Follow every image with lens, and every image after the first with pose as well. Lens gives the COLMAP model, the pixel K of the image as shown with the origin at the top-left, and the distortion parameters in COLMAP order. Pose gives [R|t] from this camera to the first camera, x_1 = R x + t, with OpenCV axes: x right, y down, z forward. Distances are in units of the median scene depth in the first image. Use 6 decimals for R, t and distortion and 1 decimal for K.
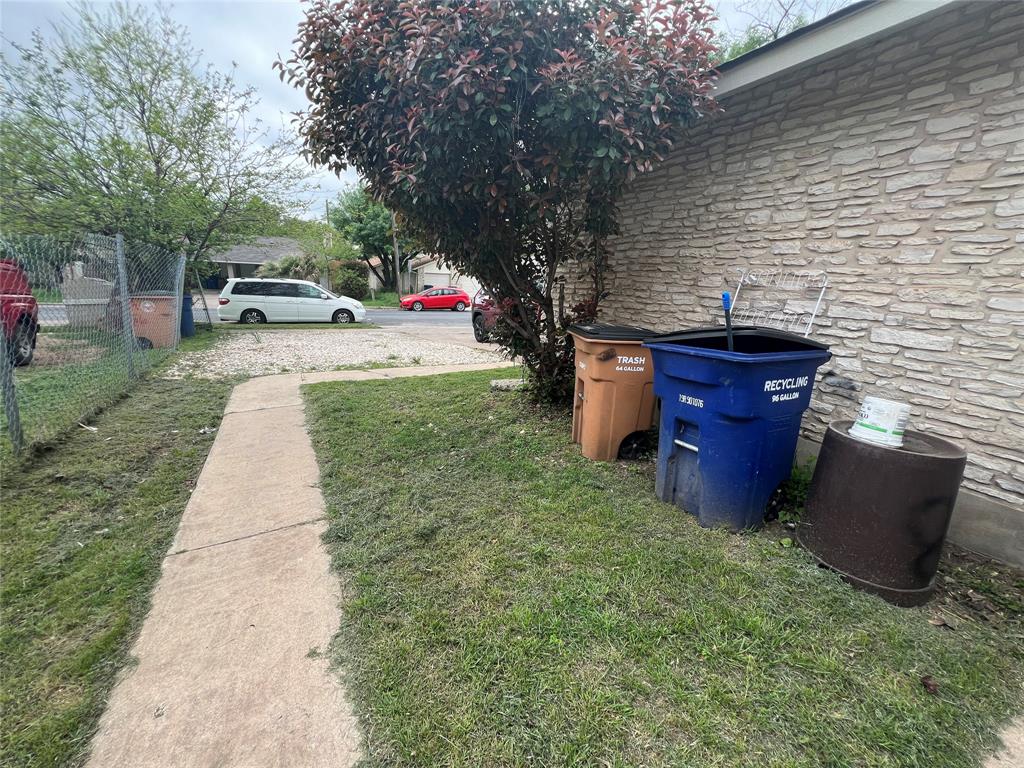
lens RADIAL K [[413.4, 0, 496.6], [0, 413.4, 369.1], [0, 0, 1]] dist [0.004391, 0.000348]
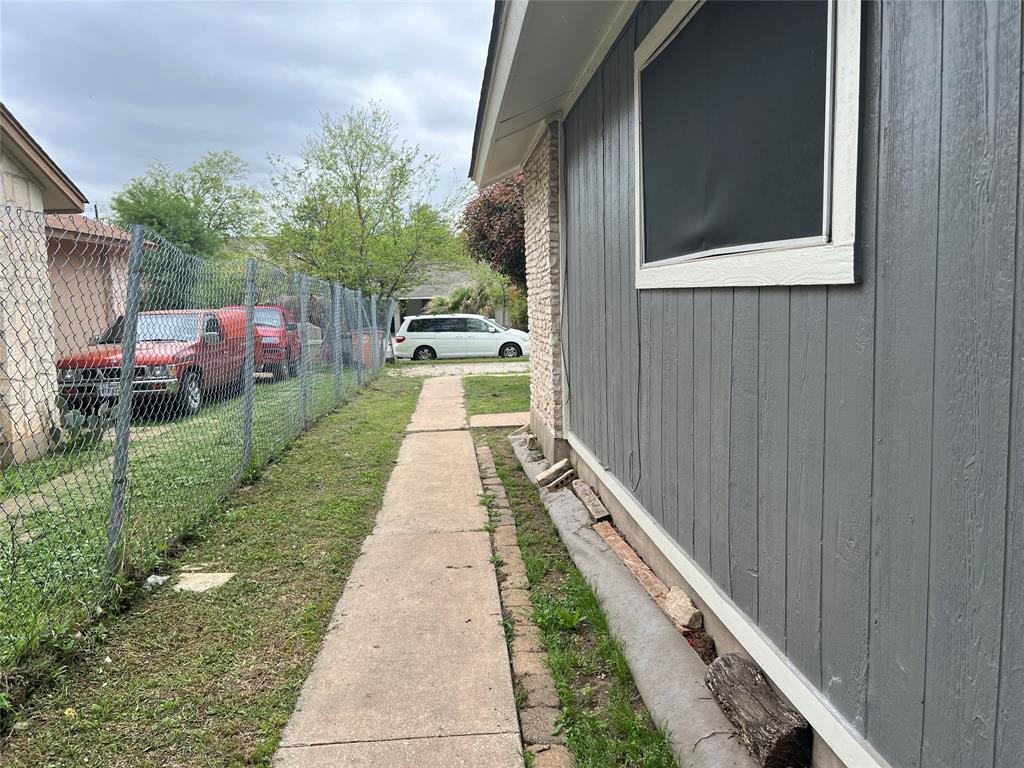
lens RADIAL K [[785.3, 0, 512.0], [0, 785.3, 384.0], [0, 0, 1]] dist [-0.002763, -0.000508]
pose [[0.921889, -0.026654, -0.386537, 0.305307], [-0.016320, 0.994074, -0.107470, 0.135122], [0.387111, 0.105384, 0.915991, -0.589489]]
